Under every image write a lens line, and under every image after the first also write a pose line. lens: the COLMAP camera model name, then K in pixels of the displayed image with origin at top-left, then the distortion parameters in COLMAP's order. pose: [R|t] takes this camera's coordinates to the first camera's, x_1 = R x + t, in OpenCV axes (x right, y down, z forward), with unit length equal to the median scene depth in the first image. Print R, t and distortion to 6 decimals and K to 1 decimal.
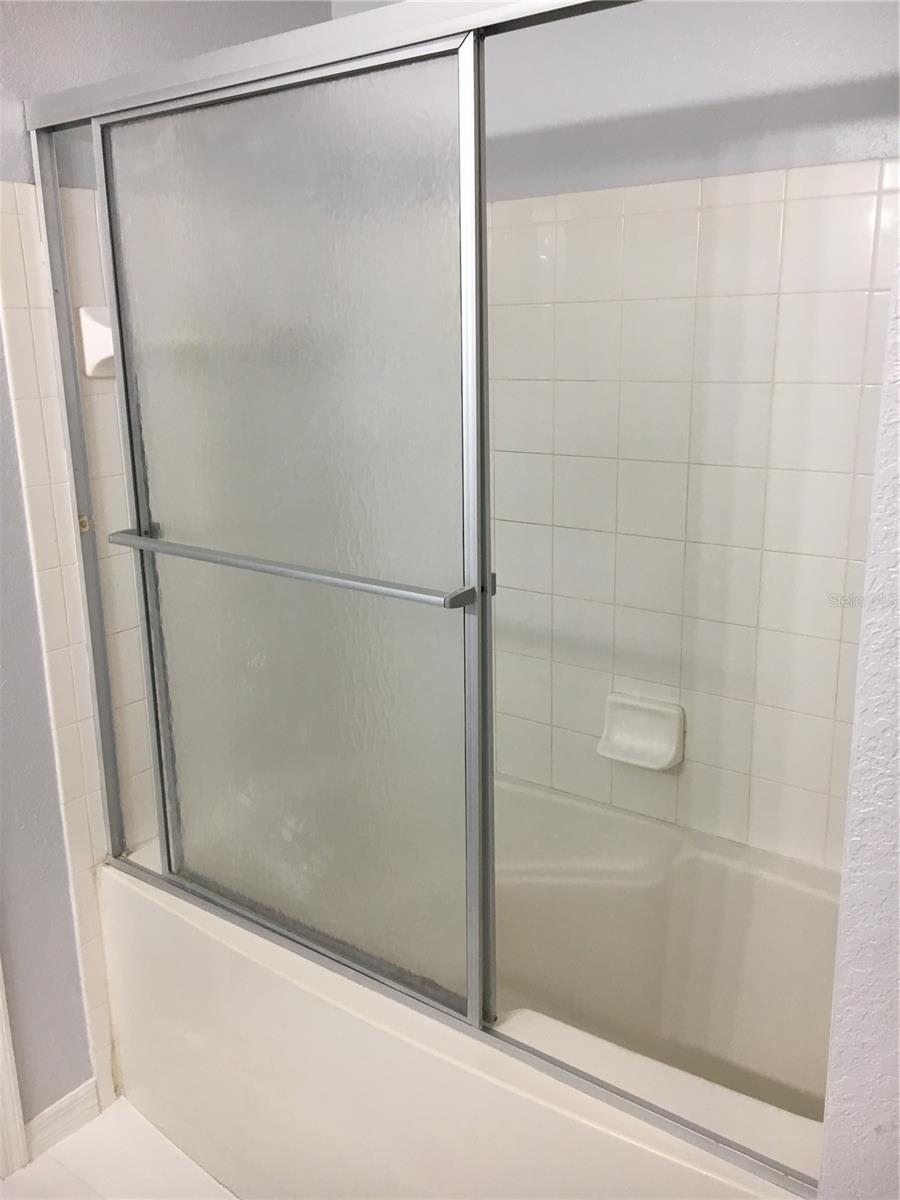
lens RADIAL K [[1020.7, 0, 449.8], [0, 1020.7, 612.2], [0, 0, 1]] dist [0.057047, -0.026922]
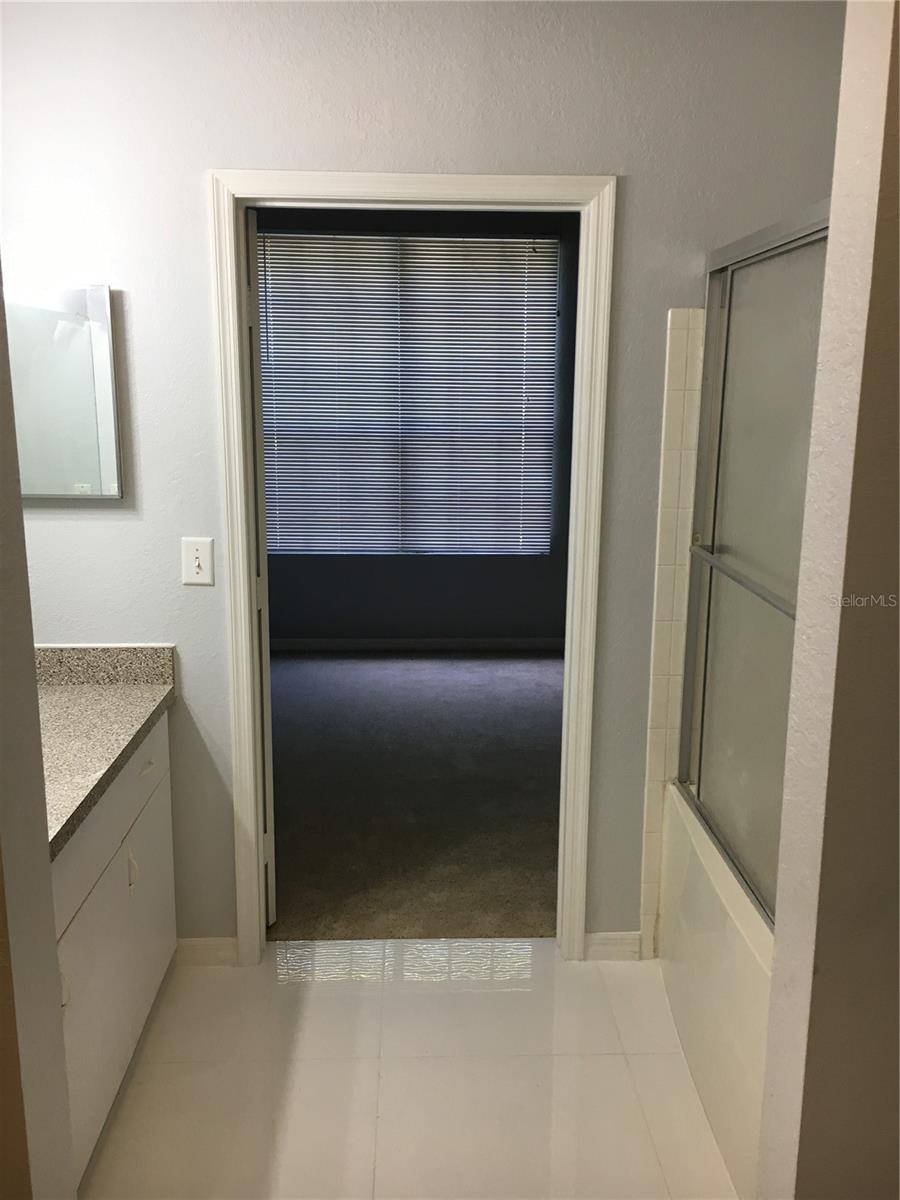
lens RADIAL K [[1020.7, 0, 451.9], [0, 1020.7, 595.3], [0, 0, 1]] dist [0.057047, -0.026922]
pose [[0.640592, 0.172806, -0.748184, 0.534676], [-0.211046, 0.976448, 0.044831, -0.000310], [0.738310, 0.129183, 0.661975, -0.186144]]
